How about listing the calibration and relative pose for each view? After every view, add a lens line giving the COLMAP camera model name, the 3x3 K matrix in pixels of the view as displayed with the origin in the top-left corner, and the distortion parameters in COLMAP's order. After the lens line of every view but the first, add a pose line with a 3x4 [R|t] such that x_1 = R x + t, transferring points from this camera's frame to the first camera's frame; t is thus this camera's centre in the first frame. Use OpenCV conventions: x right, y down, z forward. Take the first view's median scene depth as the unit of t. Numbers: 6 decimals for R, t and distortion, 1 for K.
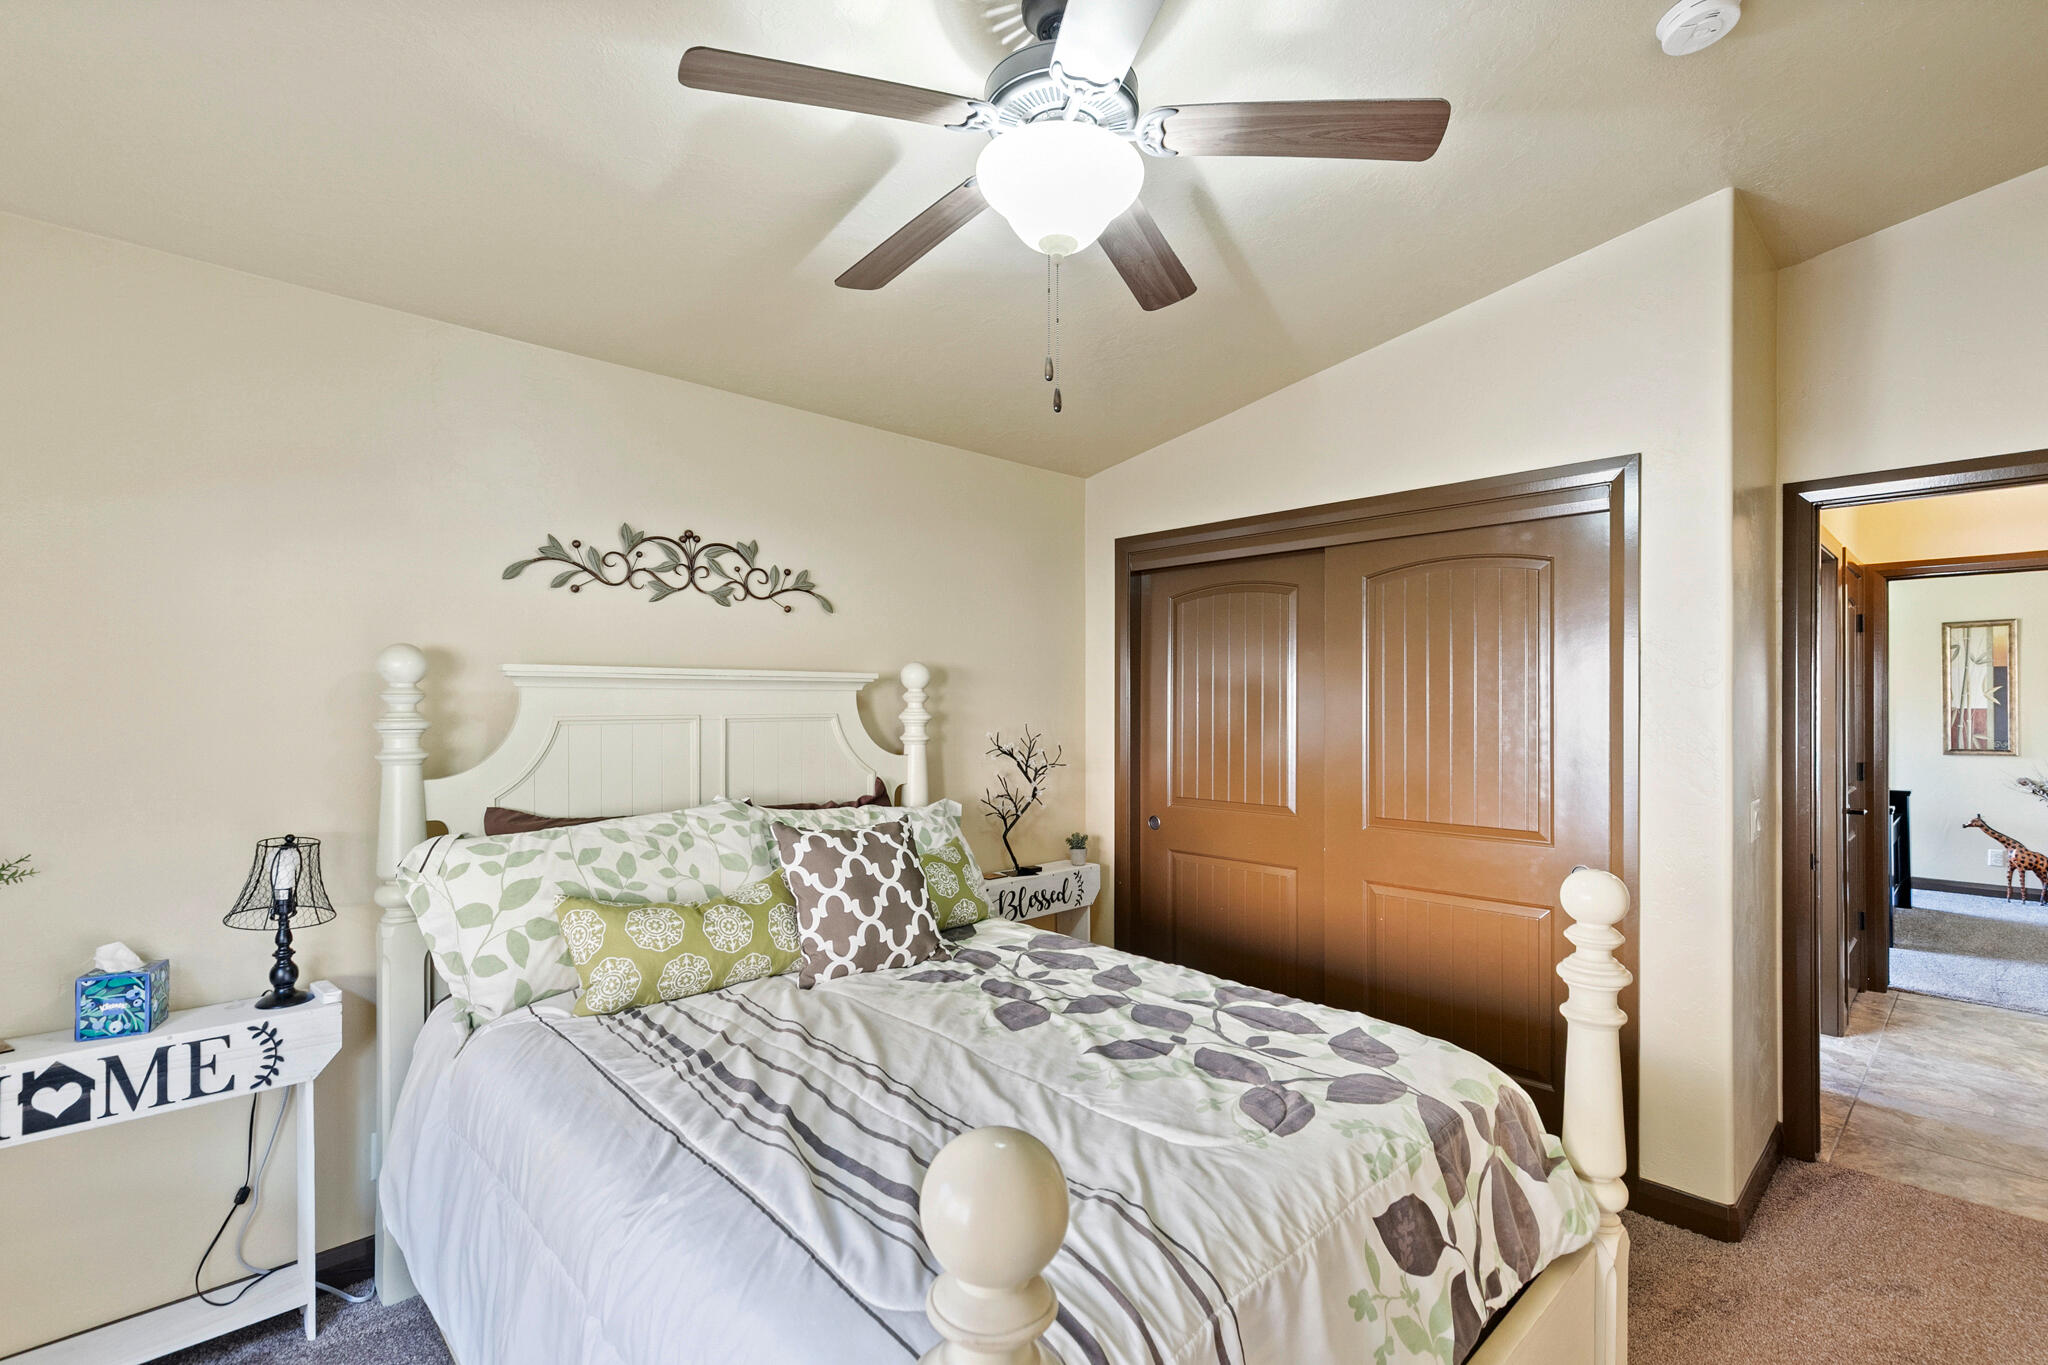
lens RADIAL K [[944.8, 0, 1026.9], [0, 944.8, 721.9], [0, 0, 1]] dist [0.008330, 0.000391]
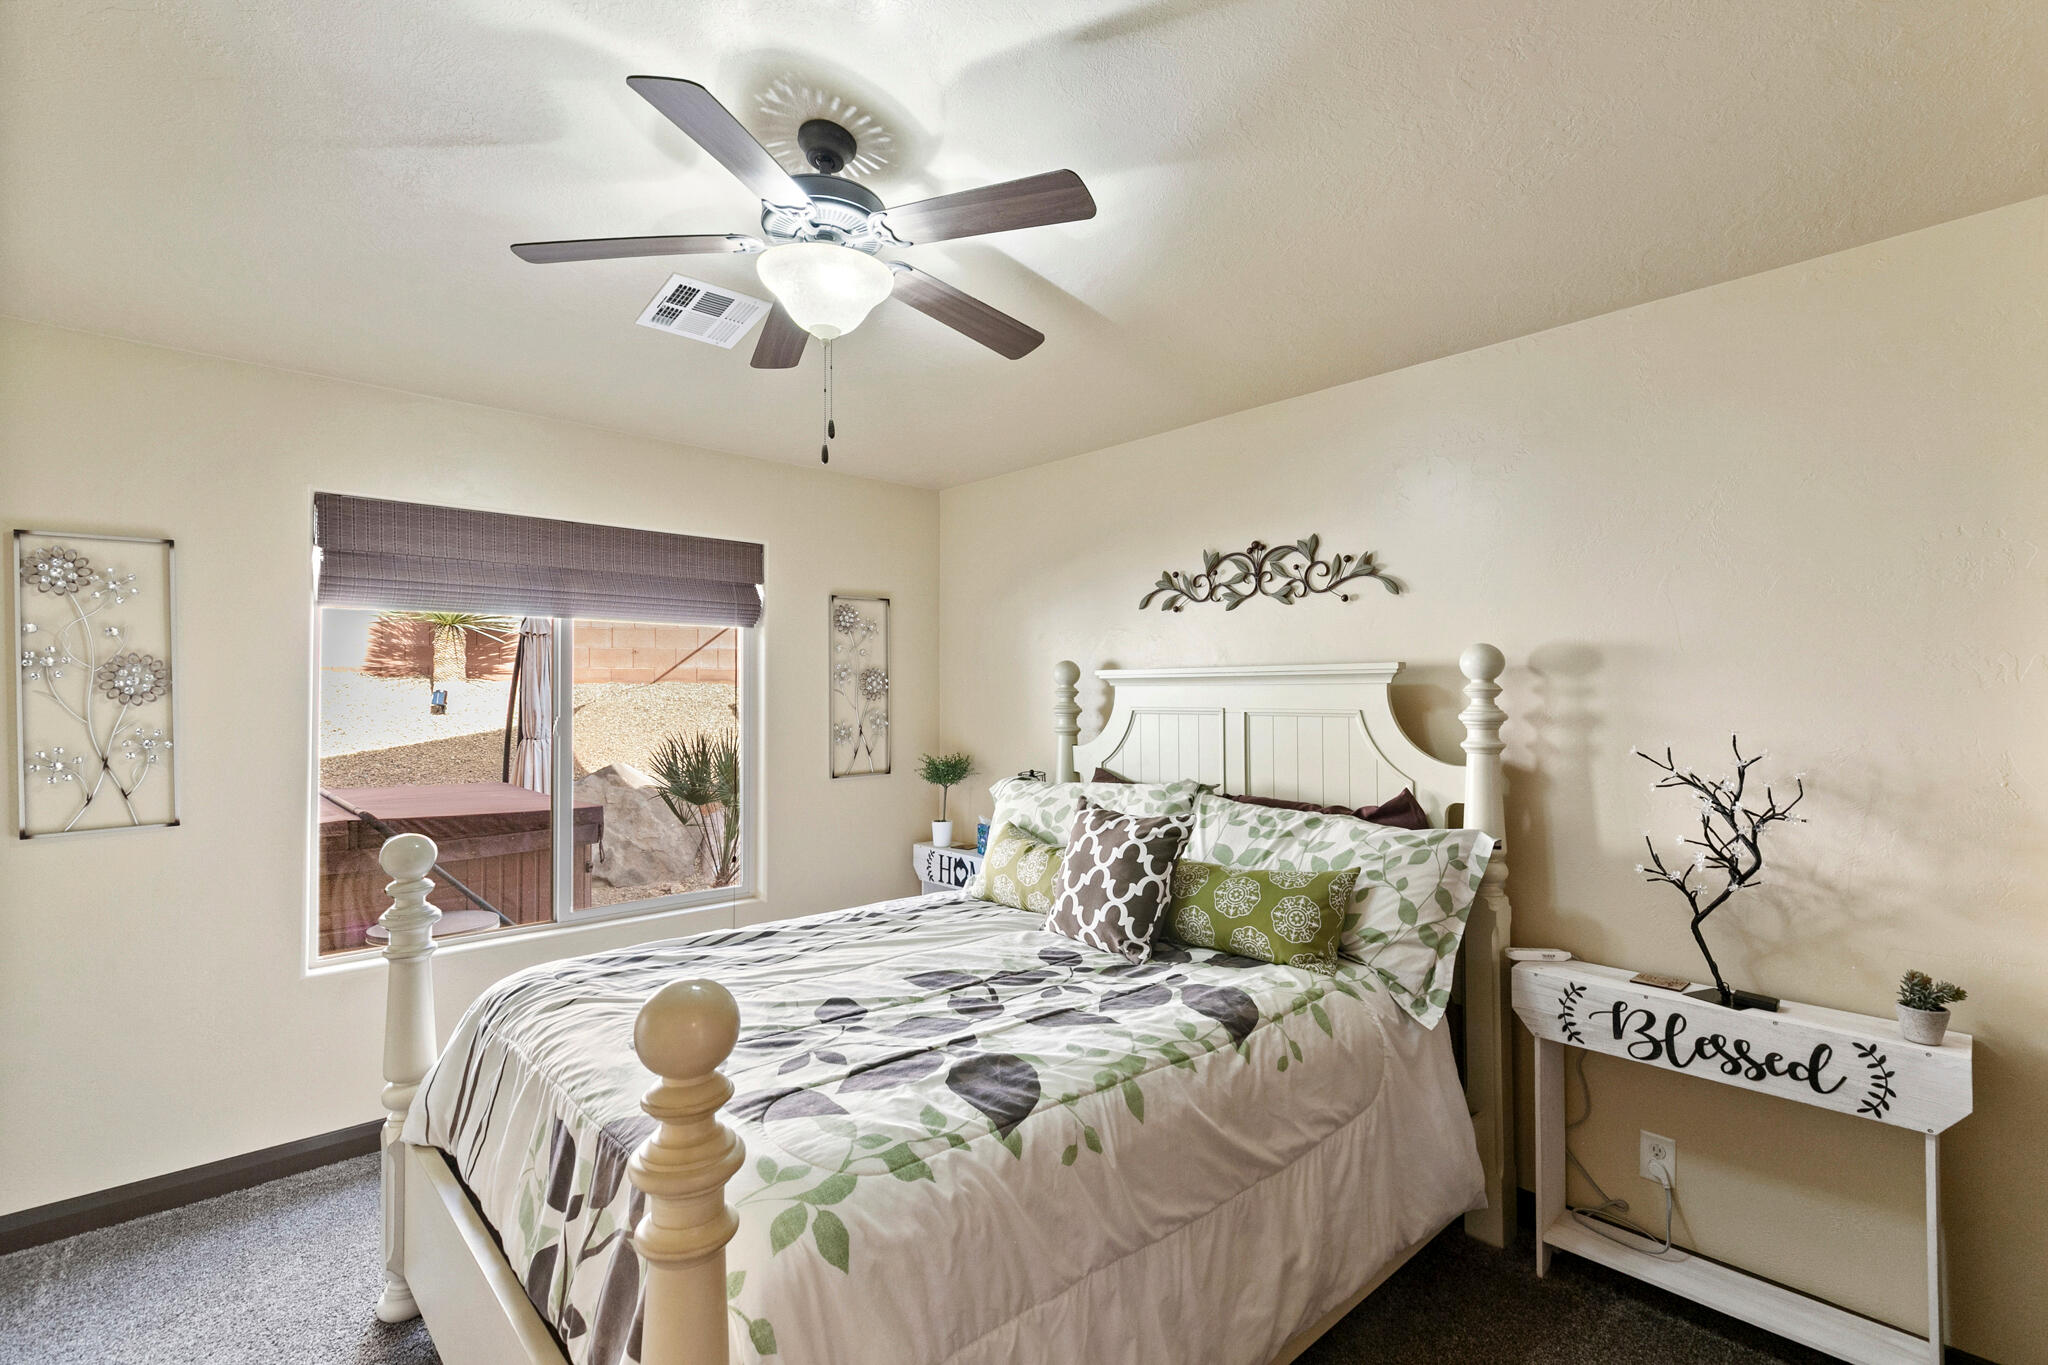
lens RADIAL K [[944.8, 0, 1033.4], [0, 944.8, 672.4], [0, 0, 1]] dist [0.008330, 0.000391]
pose [[-0.018990, -0.032135, -0.999303, 0.738870], [-0.027252, 0.999129, -0.031611, -0.007529], [0.999448, 0.026632, -0.019849, 0.759425]]
